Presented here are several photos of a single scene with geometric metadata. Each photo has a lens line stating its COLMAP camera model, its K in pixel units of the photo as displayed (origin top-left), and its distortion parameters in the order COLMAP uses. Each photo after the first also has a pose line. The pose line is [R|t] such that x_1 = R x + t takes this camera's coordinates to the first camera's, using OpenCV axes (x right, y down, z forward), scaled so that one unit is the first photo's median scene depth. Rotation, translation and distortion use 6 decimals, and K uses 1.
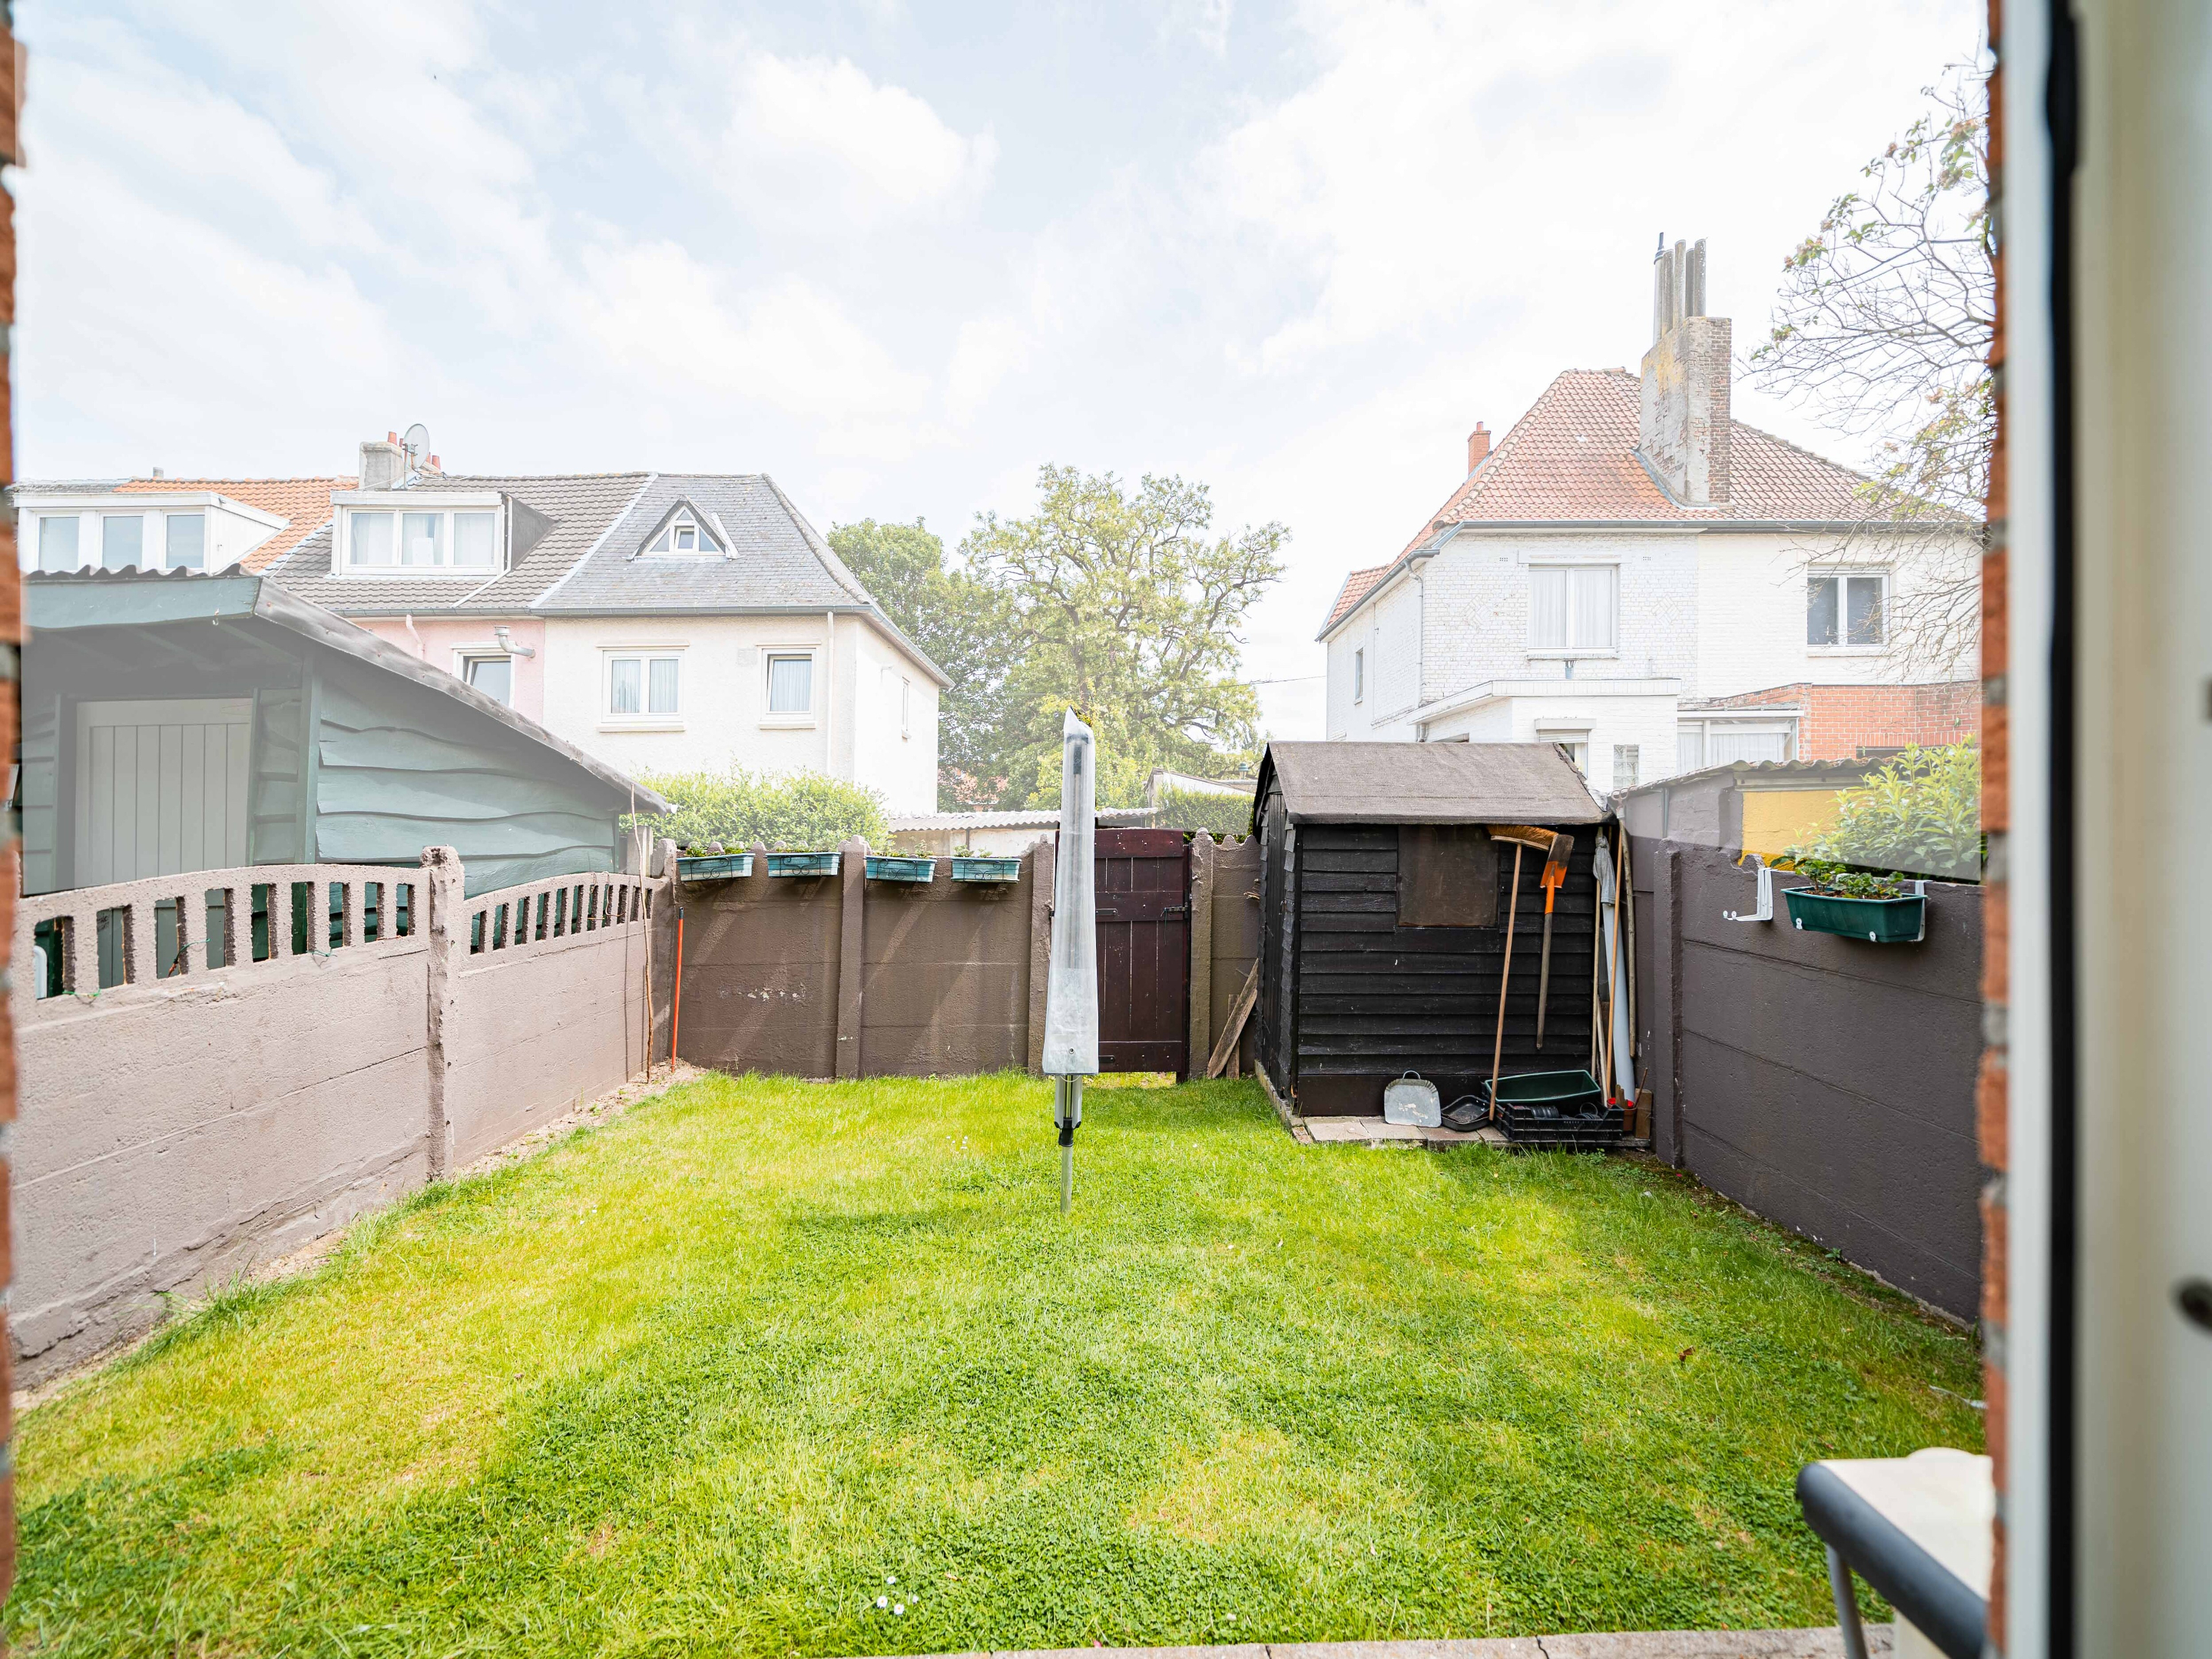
lens RADIAL K [[807.3, 0, 1108.1], [0, 807.3, 818.9], [0, 0, 1]] dist [-0.003781, -0.000217]
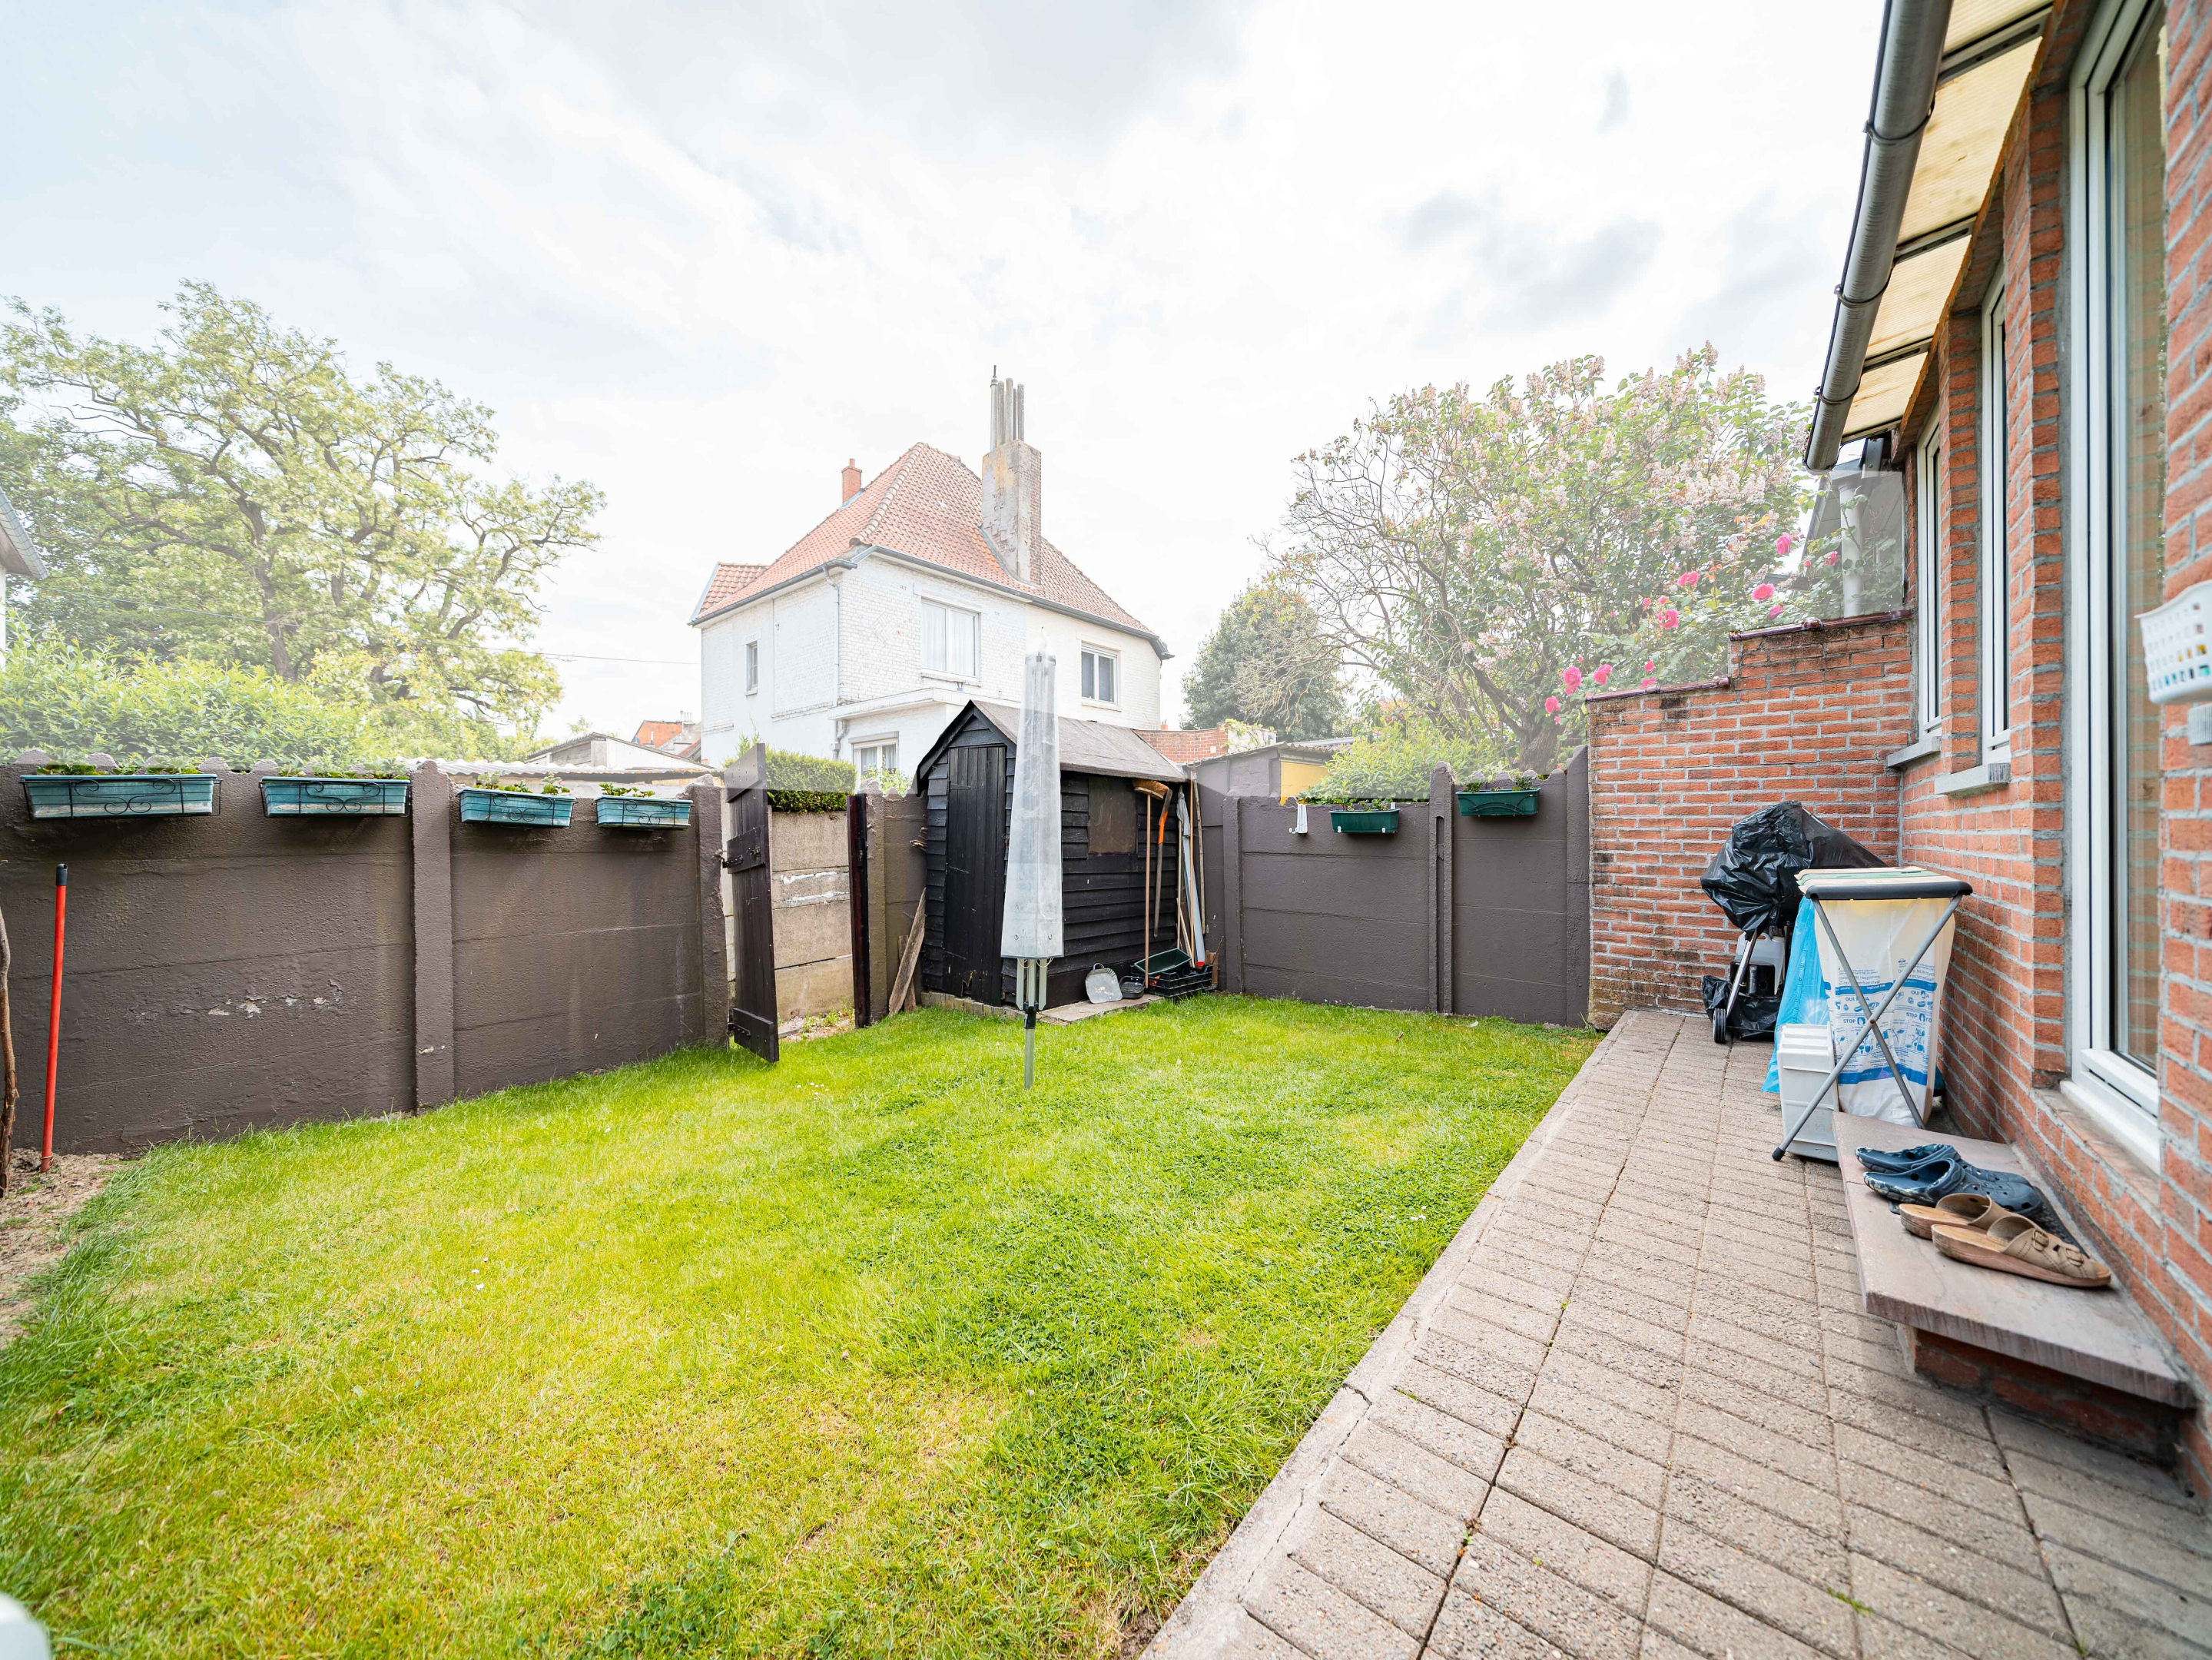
lens RADIAL K [[765.9, 0, 1106.0], [0, 765.9, 830.0], [0, 0, 1]] dist [-0.002824, -0.000228]
pose [[0.668002, 0.007780, 0.744119, -0.134737], [-0.012671, 0.999919, 0.000921, 0.023752], [-0.744052, -0.010043, 0.668046, 0.040897]]
